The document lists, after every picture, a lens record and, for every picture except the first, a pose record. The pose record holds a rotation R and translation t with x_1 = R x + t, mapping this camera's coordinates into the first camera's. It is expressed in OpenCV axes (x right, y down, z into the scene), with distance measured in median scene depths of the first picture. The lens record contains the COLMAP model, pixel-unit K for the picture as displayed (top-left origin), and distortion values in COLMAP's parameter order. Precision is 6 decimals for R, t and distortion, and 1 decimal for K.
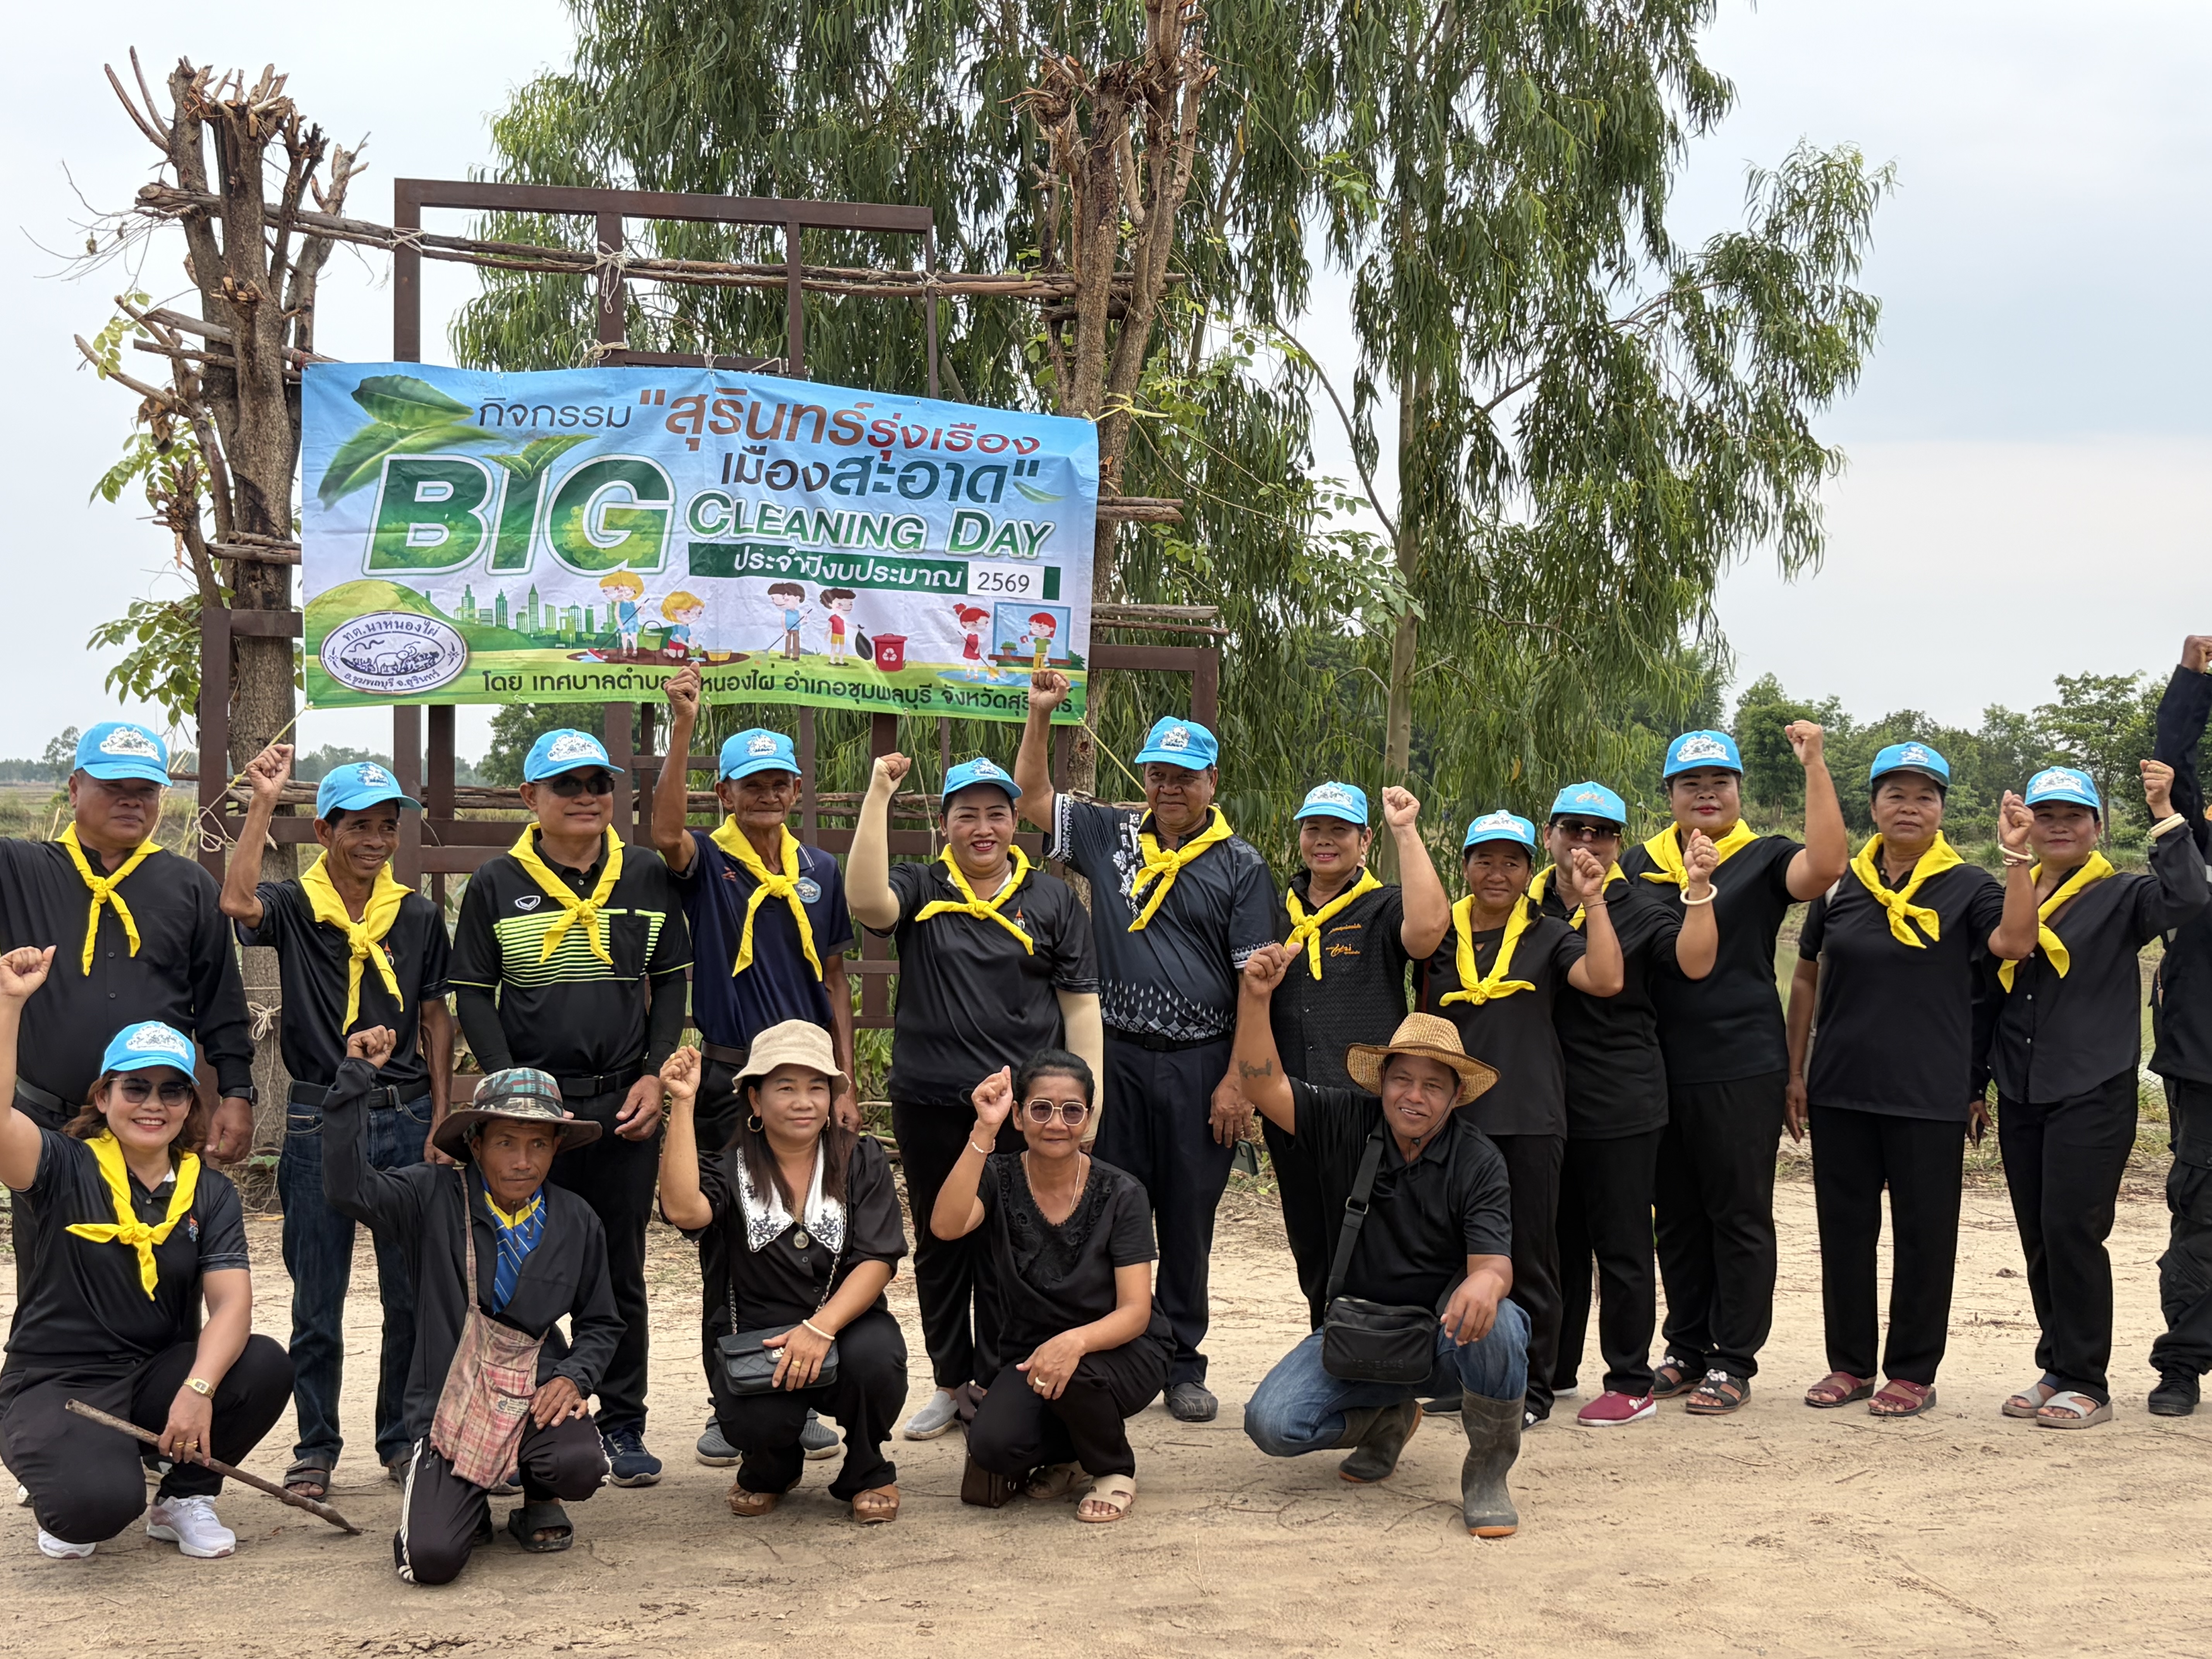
lens RADIAL K [[2637.9, 0, 1112.0], [0, 2637.9, 844.7], [0, 0, 1]] dist [0.124091, 0.000000]
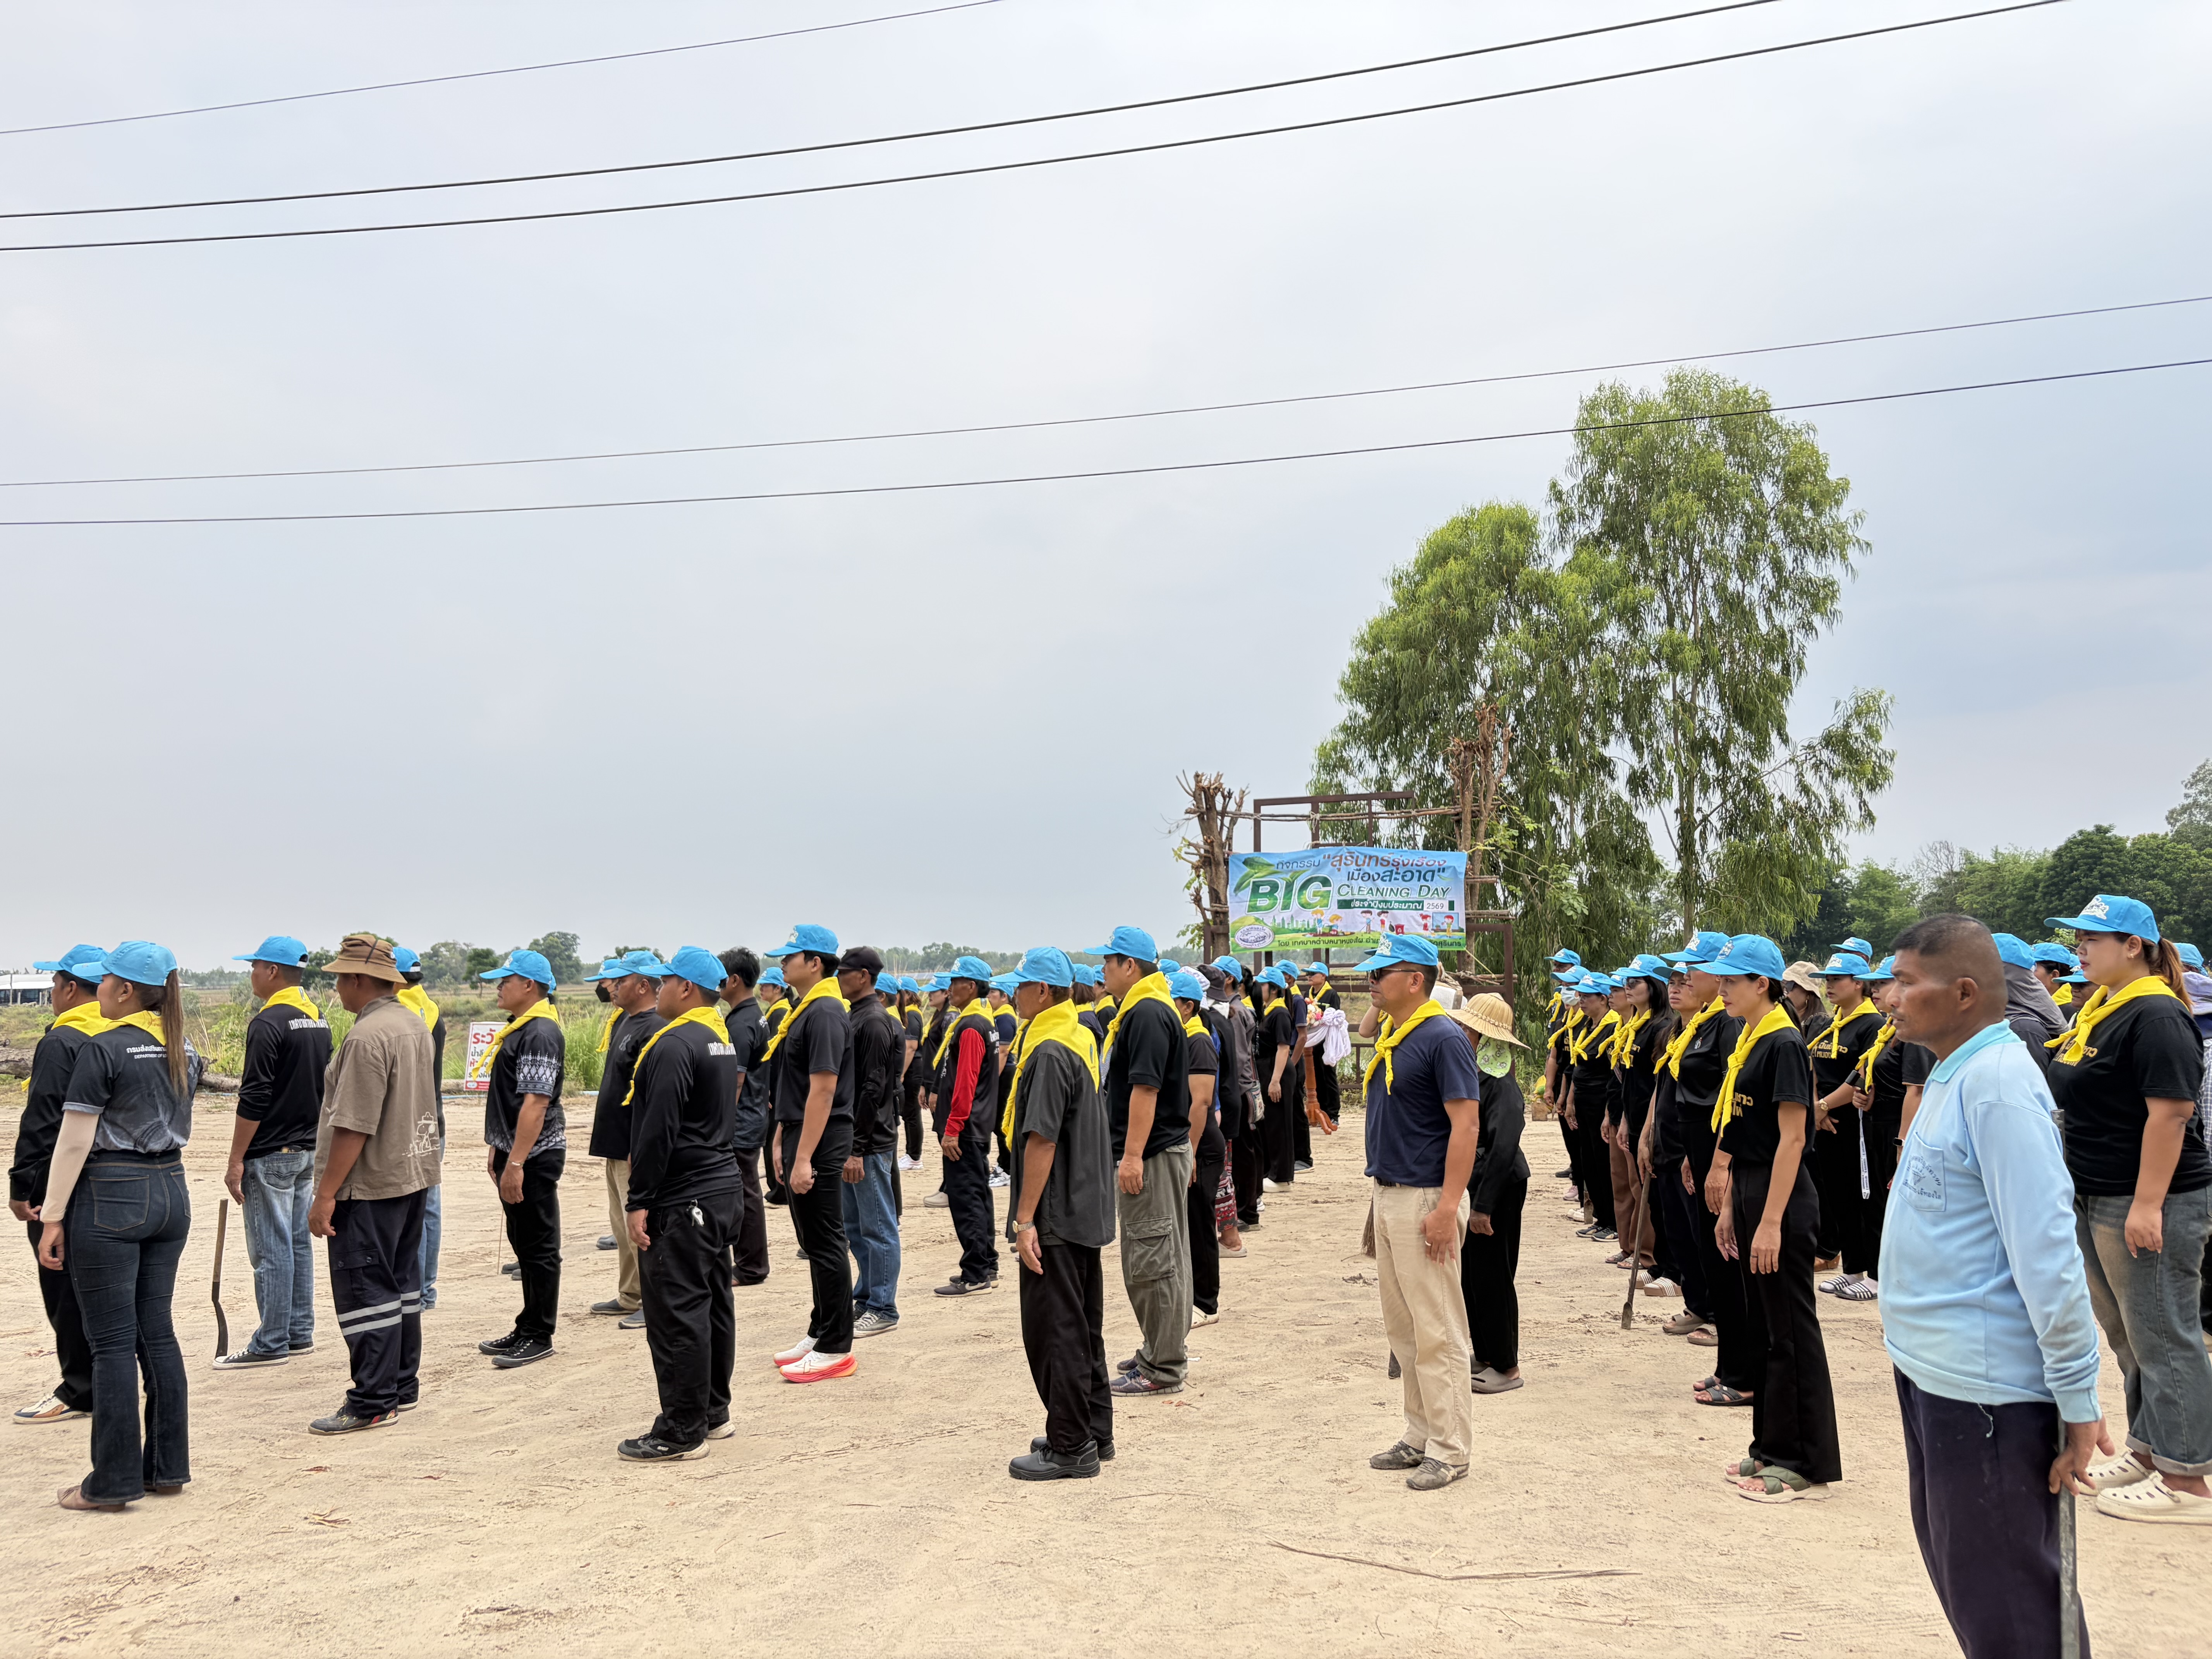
lens RADIAL K [[1785.7, 0, 1080.6], [0, 1785.7, 811.1], [0, 0, 1]] dist [0.071297, -0.056971]
pose [[0.874133, -0.067268, -0.481007, 0.642642], [0.018204, 0.994204, -0.105955, 0.007583], [0.485346, 0.083862, 0.870291, -1.112498]]
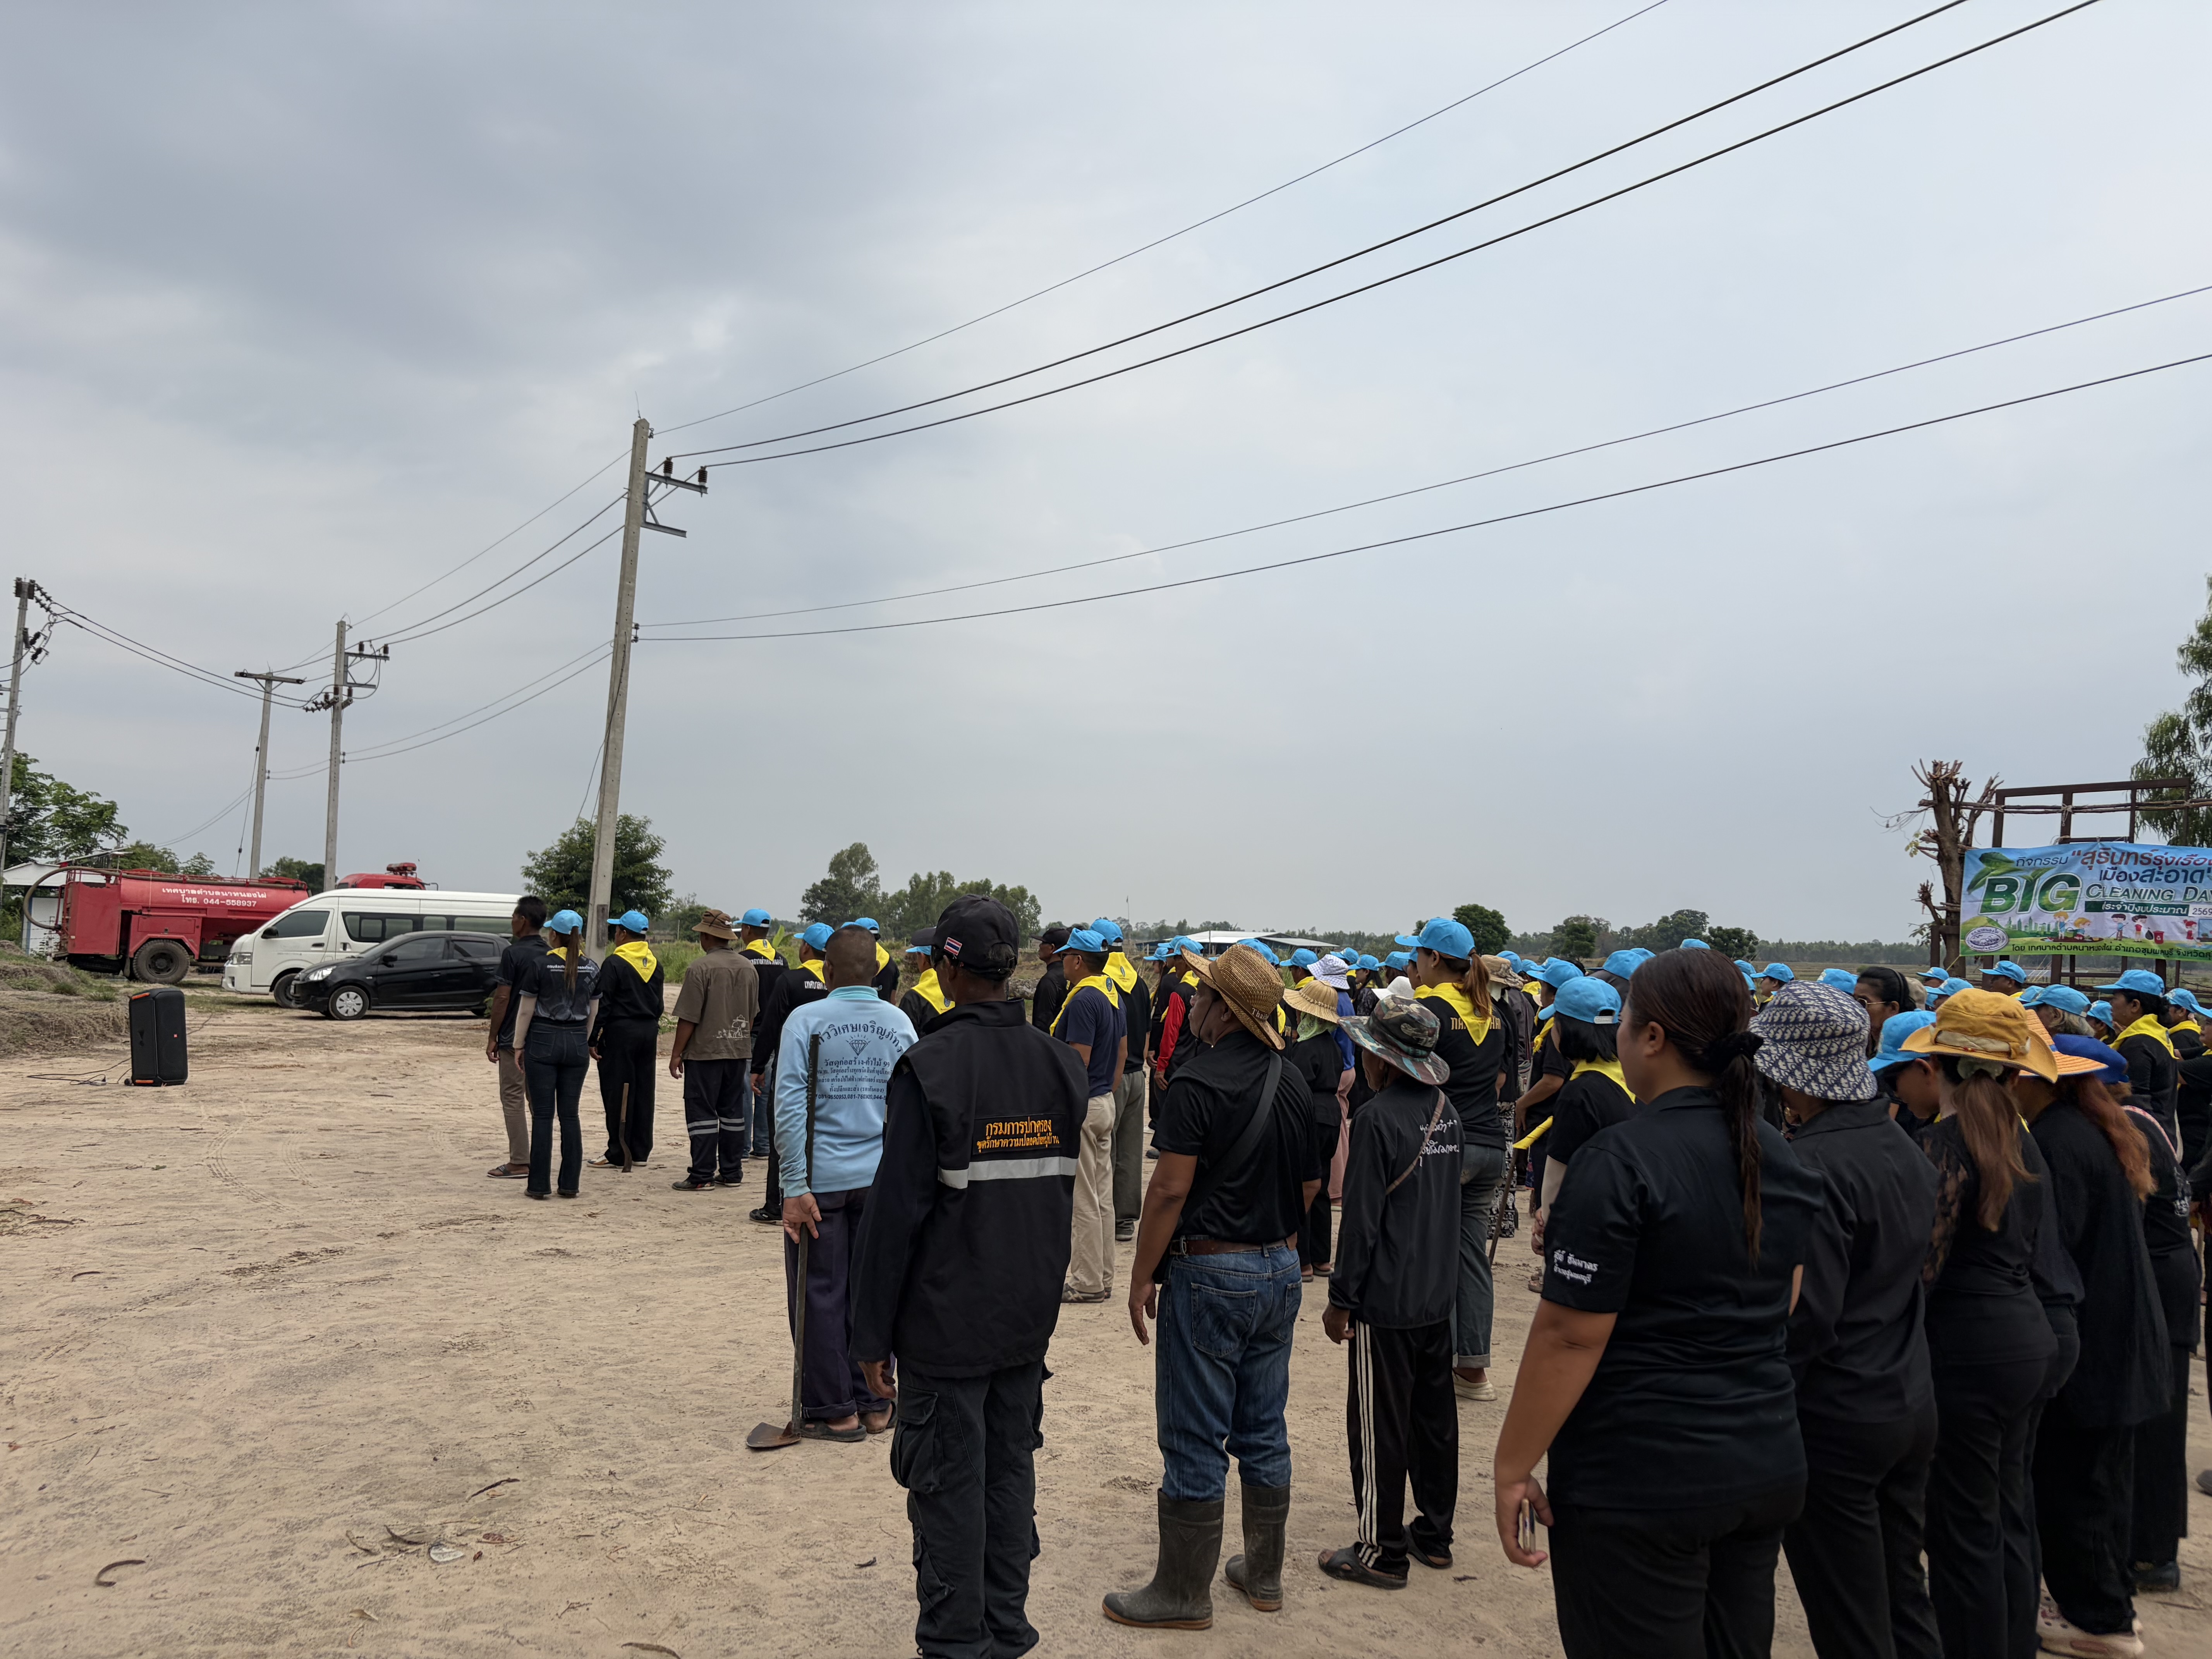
lens RADIAL K [[1785.7, 0, 1013.8], [0, 1785.7, 855.5], [0, 0, 1]] dist [0.071297, -0.056971]
pose [[0.368138, -0.041246, -0.928856, 1.293411], [-0.038537, 0.997480, -0.059567, 0.003037], [0.928972, 0.057724, 0.365621, -0.866369]]
